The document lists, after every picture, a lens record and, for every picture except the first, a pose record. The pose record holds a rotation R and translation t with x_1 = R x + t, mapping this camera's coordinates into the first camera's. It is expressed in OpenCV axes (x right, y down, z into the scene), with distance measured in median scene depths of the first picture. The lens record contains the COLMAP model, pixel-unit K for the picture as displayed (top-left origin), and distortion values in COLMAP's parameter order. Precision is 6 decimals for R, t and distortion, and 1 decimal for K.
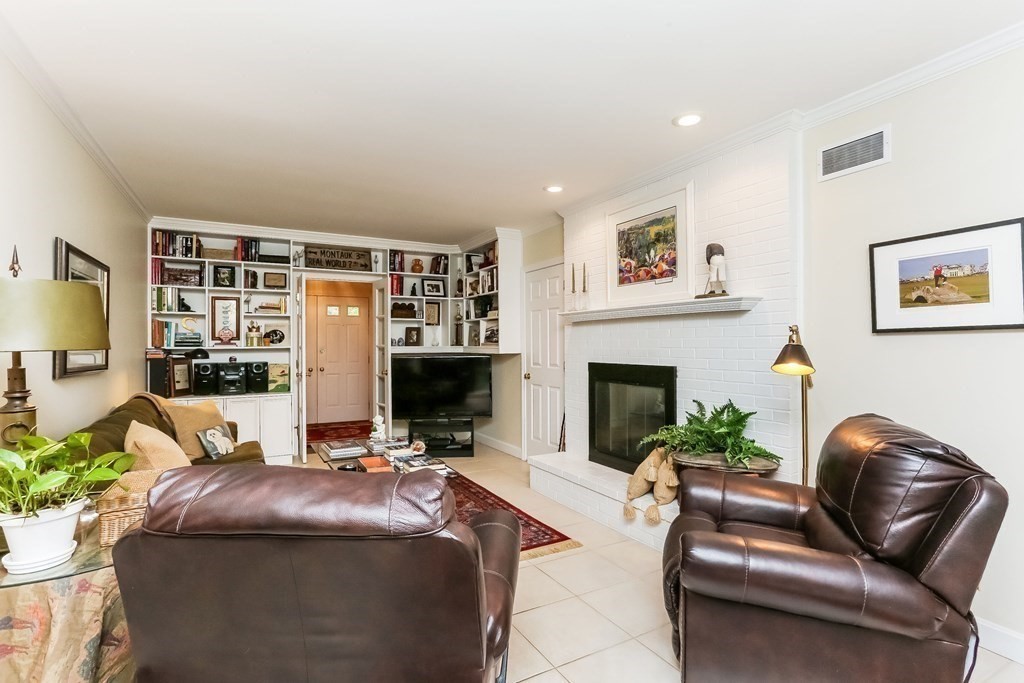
lens RADIAL K [[497.0, 0, 499.5], [0, 497.0, 337.7], [0, 0, 1]] dist [-0.021096, 0.010453]
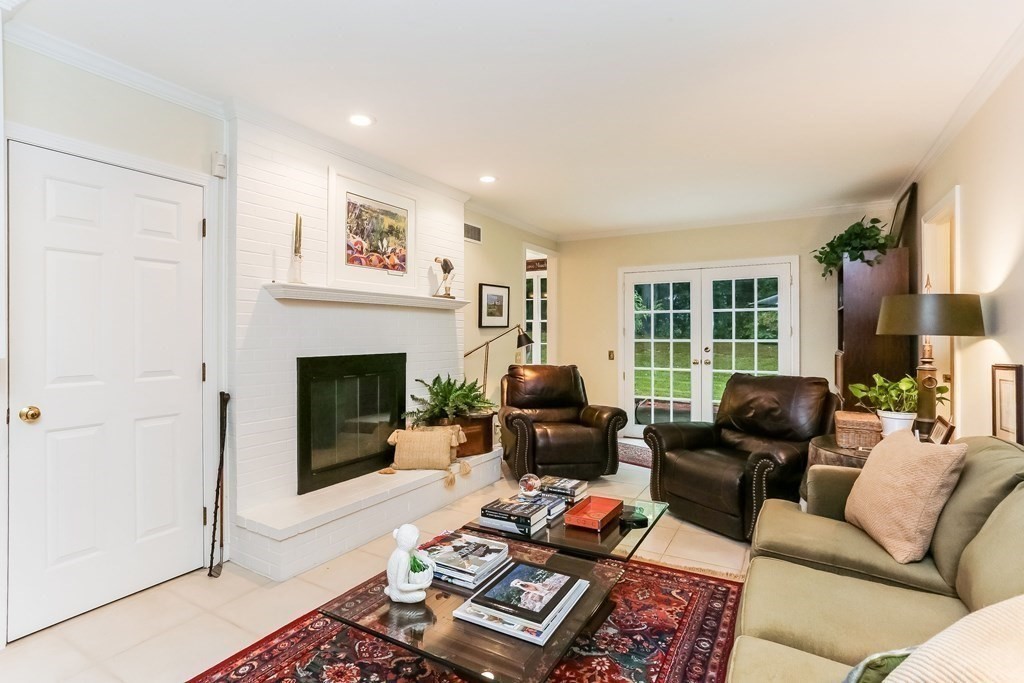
lens RADIAL K [[497.0, 0, 499.5], [0, 497.0, 337.7], [0, 0, 1]] dist [-0.021096, 0.010453]
pose [[-0.511641, -0.007079, 0.859170, -0.673482], [-0.012754, 0.999918, 0.000644, 0.019349], [-0.859105, -0.010628, -0.511690, 1.298566]]
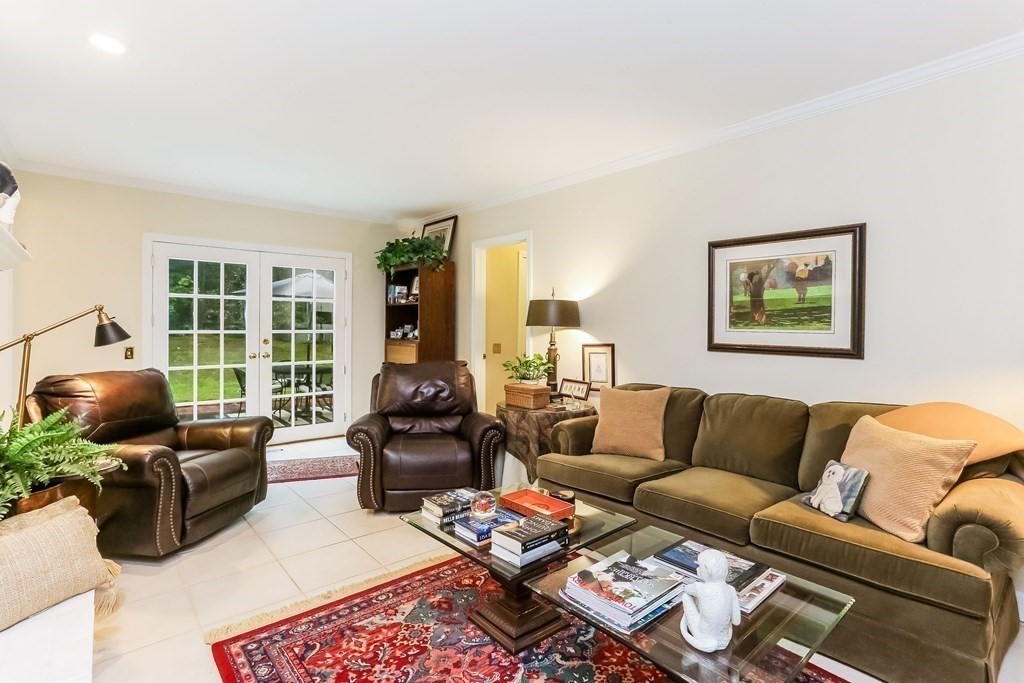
lens RADIAL K [[497.0, 0, 499.5], [0, 497.0, 337.7], [0, 0, 1]] dist [-0.021096, 0.010453]
pose [[-0.980093, -0.003223, -0.198512, -0.067586], [-0.004762, 0.999962, 0.007278, 0.024896], [0.198481, 0.008078, -0.980071, 1.458459]]
